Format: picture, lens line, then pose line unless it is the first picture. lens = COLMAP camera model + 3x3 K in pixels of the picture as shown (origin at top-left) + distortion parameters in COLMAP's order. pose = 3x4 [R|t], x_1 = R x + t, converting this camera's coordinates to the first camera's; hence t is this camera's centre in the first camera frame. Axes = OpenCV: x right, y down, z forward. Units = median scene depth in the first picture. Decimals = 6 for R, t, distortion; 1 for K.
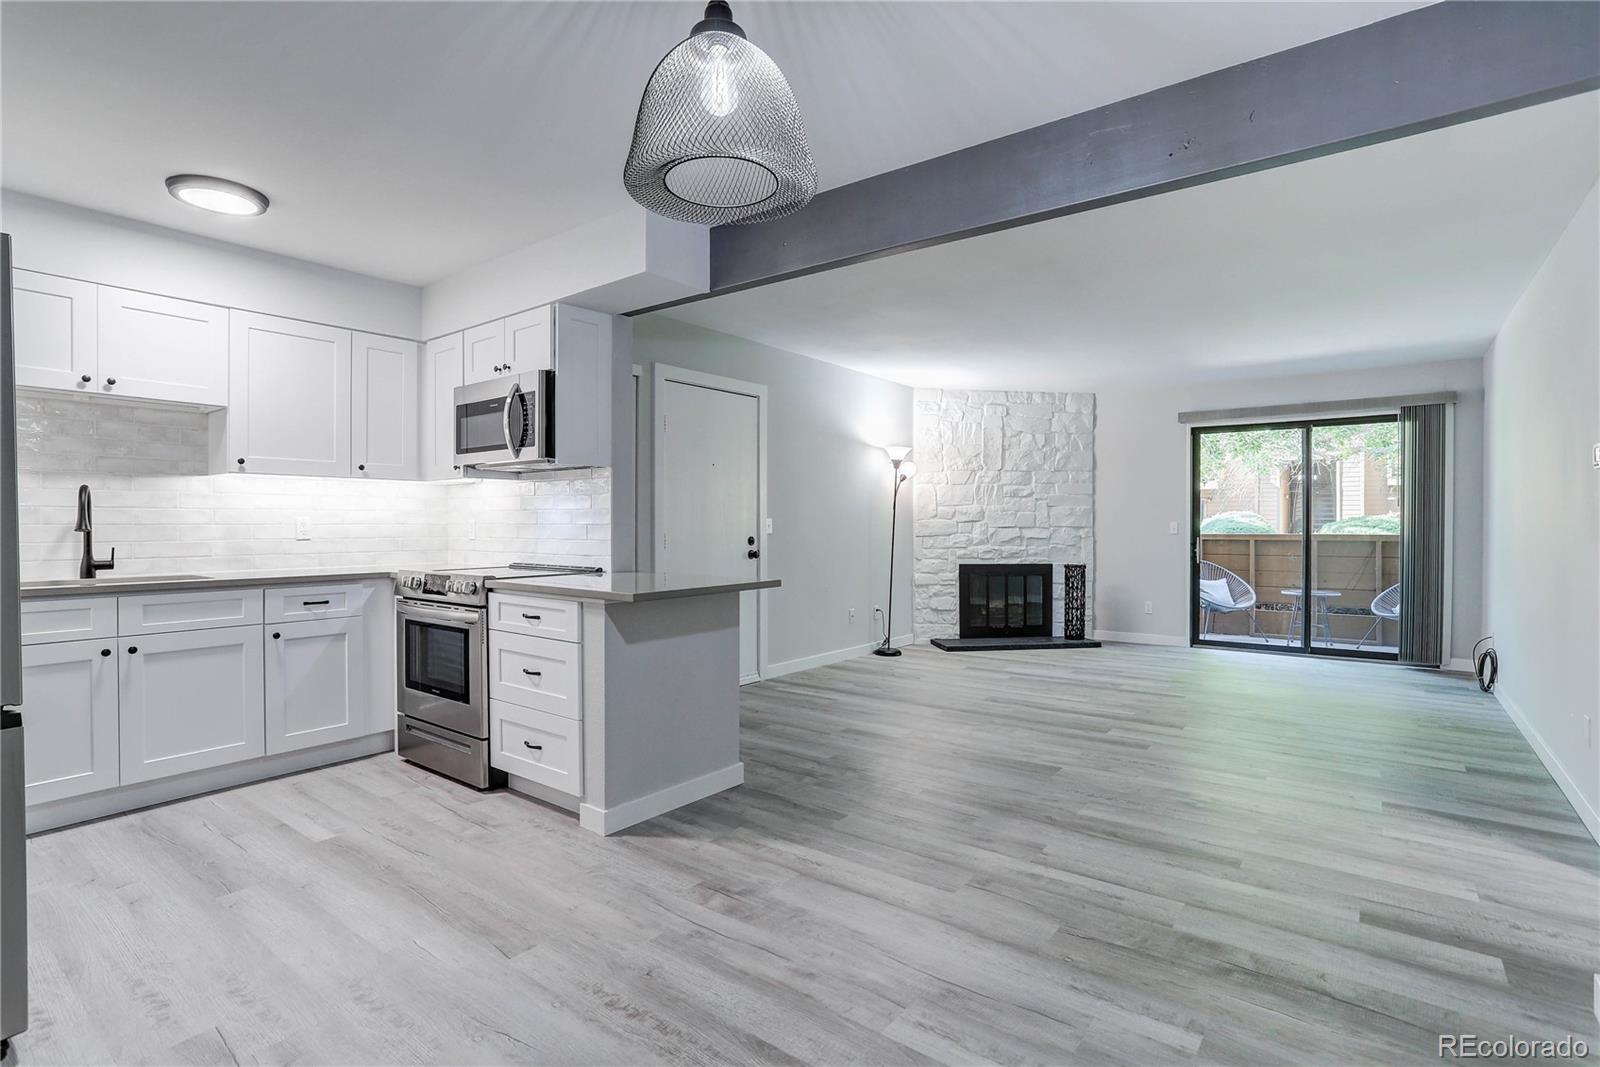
lens RADIAL K [[783.9, 0, 801.6], [0, 783.9, 525.9], [0, 0, 1]] dist [-0.059380, 0.034702]
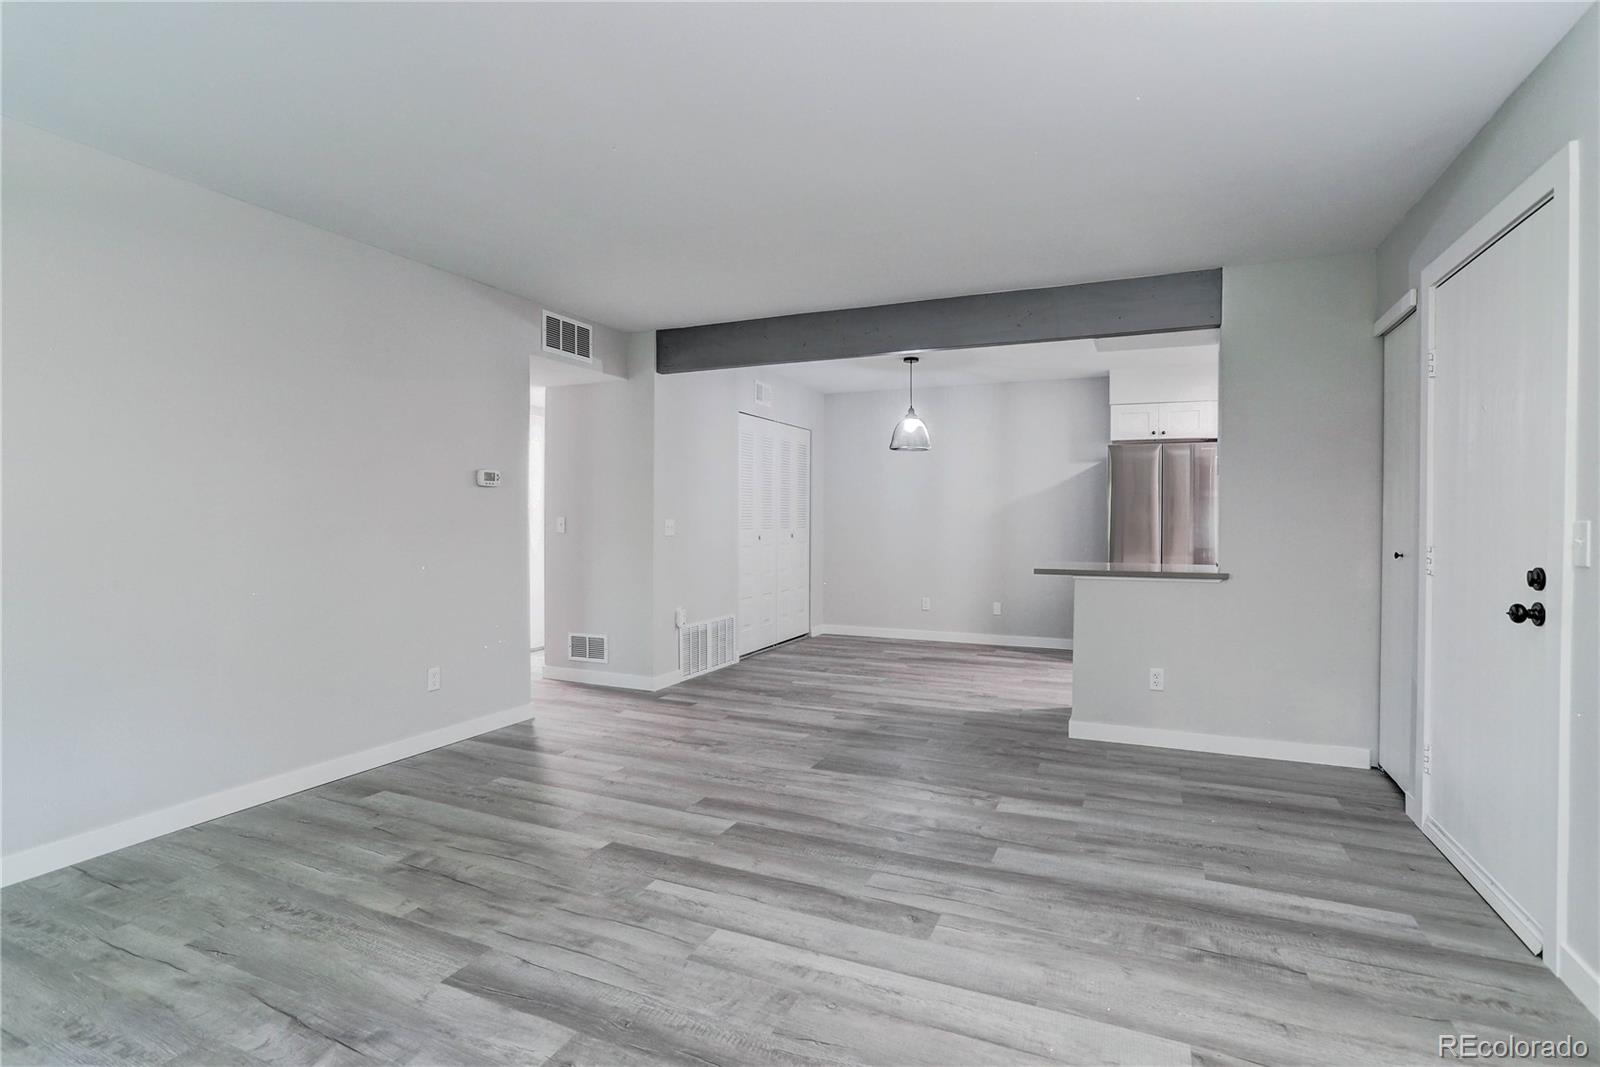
lens RADIAL K [[776.4, 0, 800.0], [0, 776.4, 533.5], [0, 0, 1]] dist [-0.056421, 0.032854]
pose [[-0.974727, -0.000131, -0.223400, 0.545261], [-0.005798, 0.999678, 0.024712, -0.015508], [0.223325, 0.025382, -0.974414, 1.867753]]
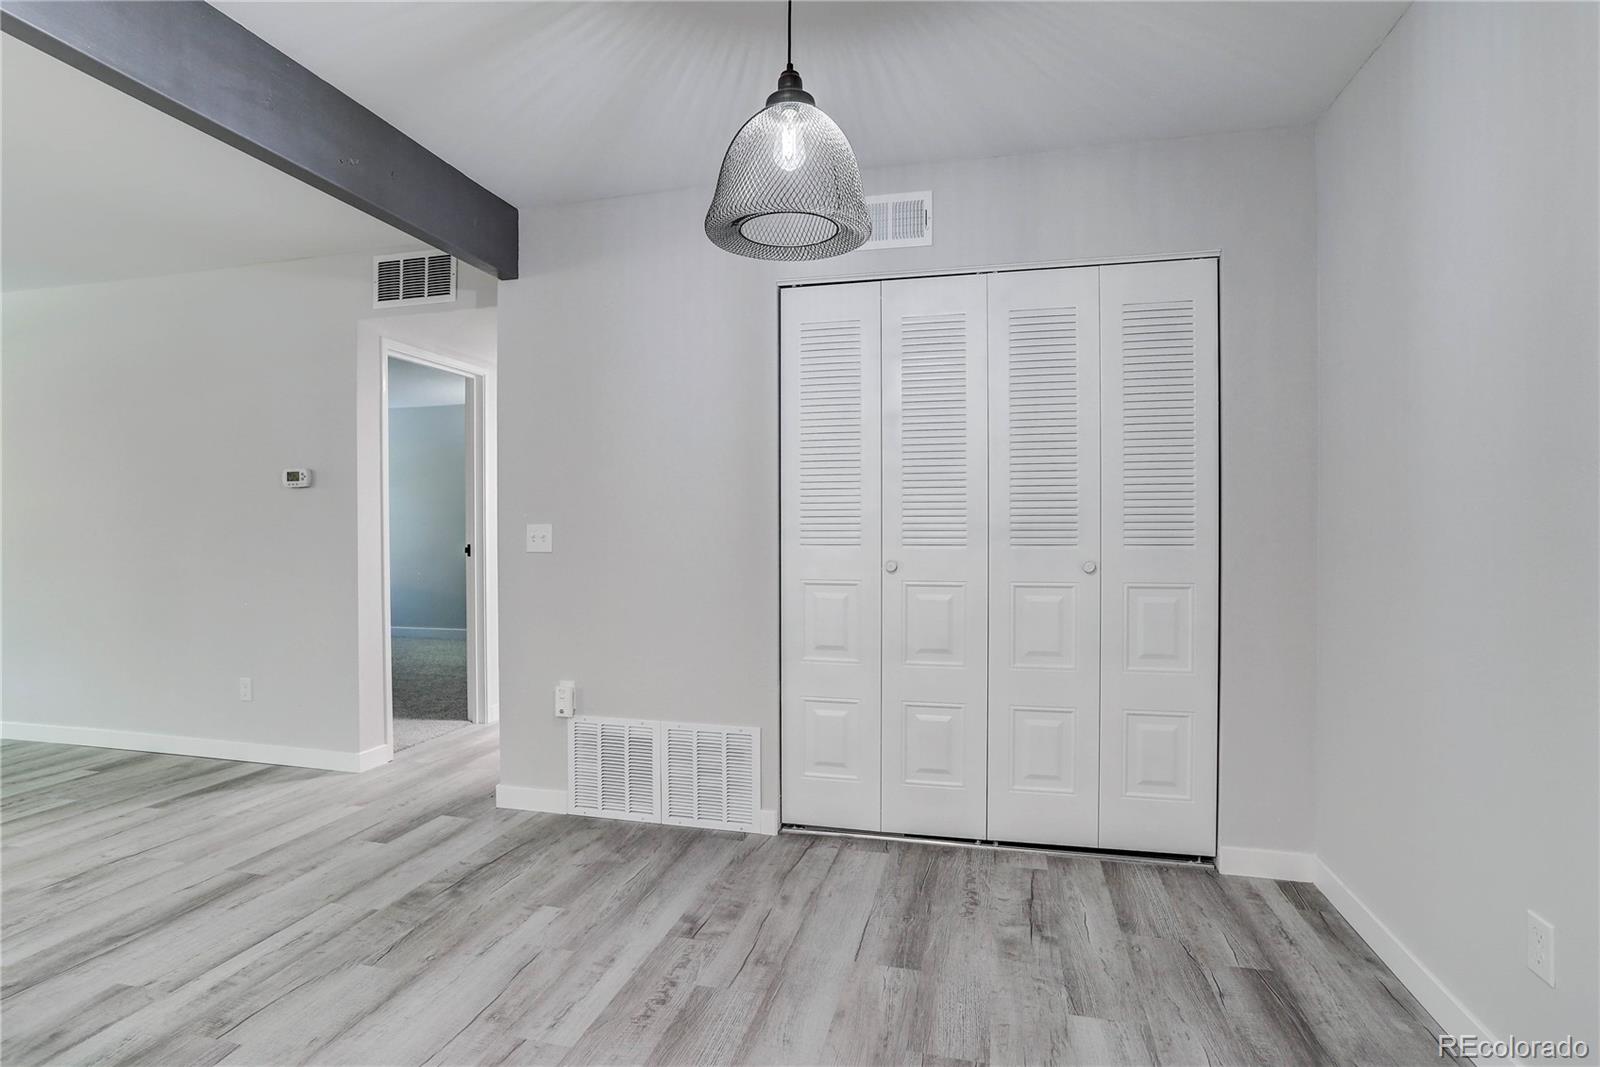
lens RADIAL K [[805.7, 0, 800.0], [0, 805.7, 533.5], [0, 0, 1]] dist [-0.071473, 0.040936]
pose [[-0.399068, -0.006348, 0.916899, -0.422958], [0.005684, 0.999940, 0.009397, -0.000756], [-0.916904, 0.008962, -0.399008, 0.515185]]
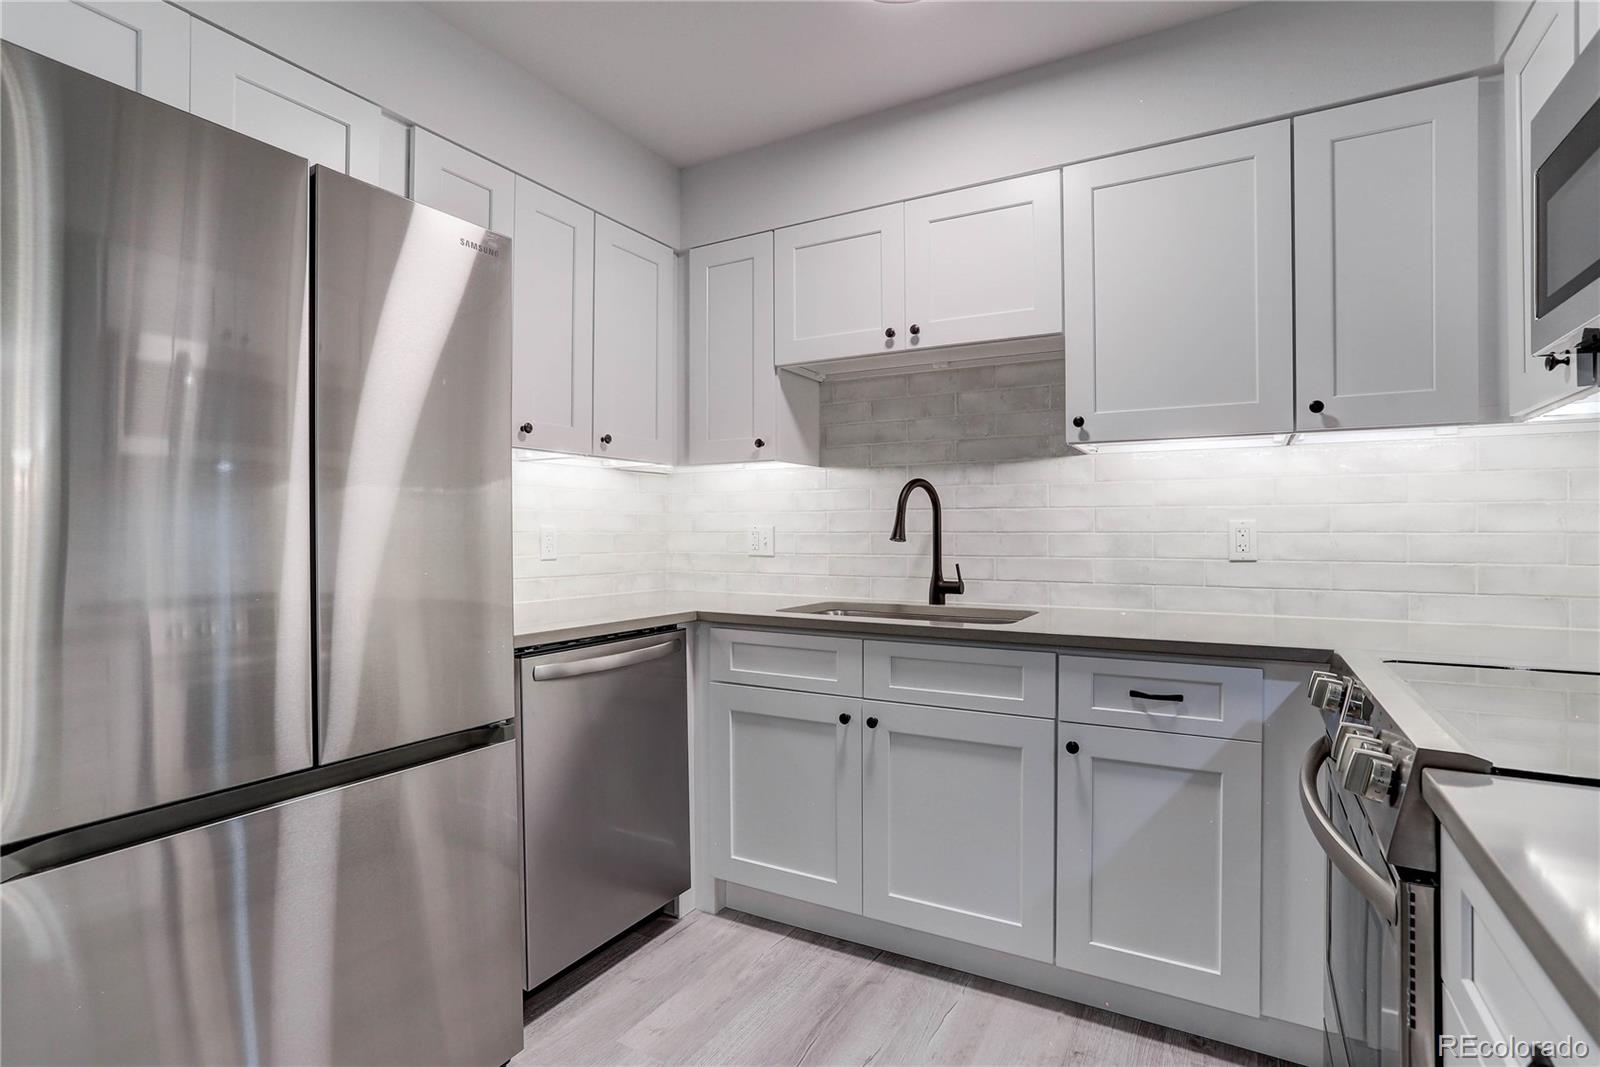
lens RADIAL K [[788.2, 0, 796.4], [0, 788.2, 536.1], [0, 0, 1]] dist [-0.052350, 0.029768]
pose [[0.128515, 0.005553, -0.991692, -0.168277], [-0.001387, 0.999984, 0.005419, -0.001794], [0.991707, 0.000679, 0.128521, 0.676240]]
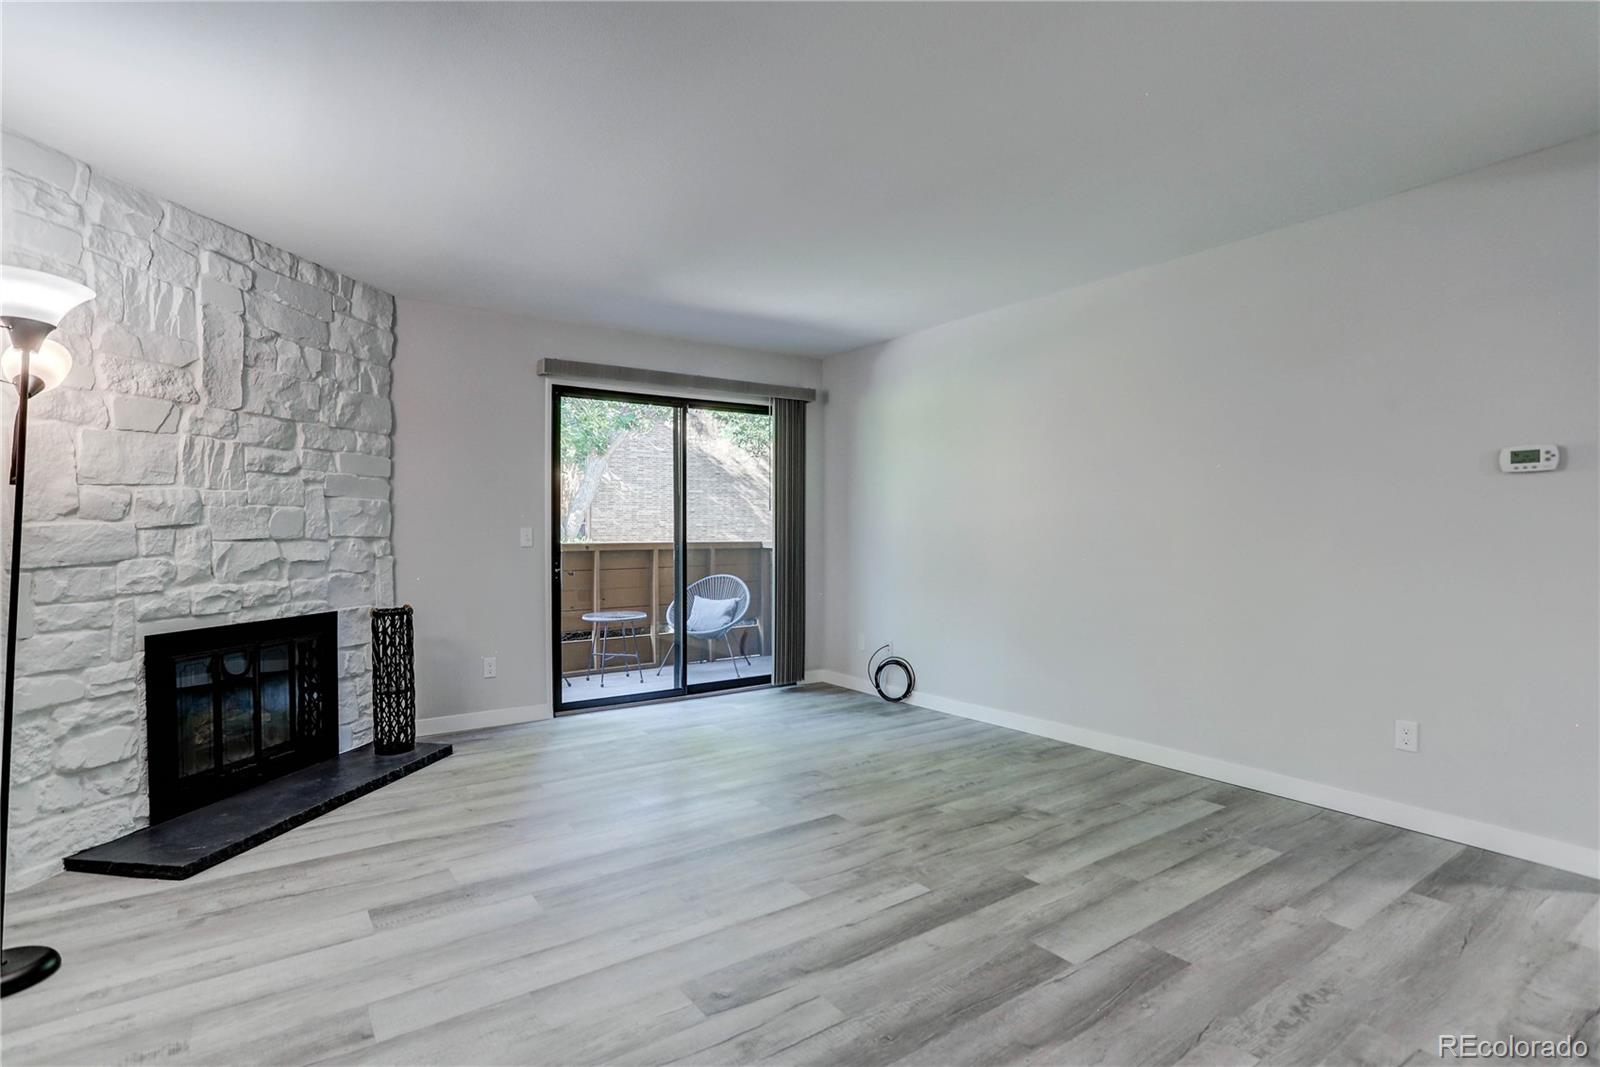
lens RADIAL K [[788.2, 0, 796.4], [0, 788.2, 536.1], [0, 0, 1]] dist [-0.052350, 0.029768]
pose [[0.300727, -0.009605, 0.953662, -0.130544], [0.005718, 0.999949, 0.008268, -0.004724], [-0.953693, 0.002967, 0.300767, 1.122648]]
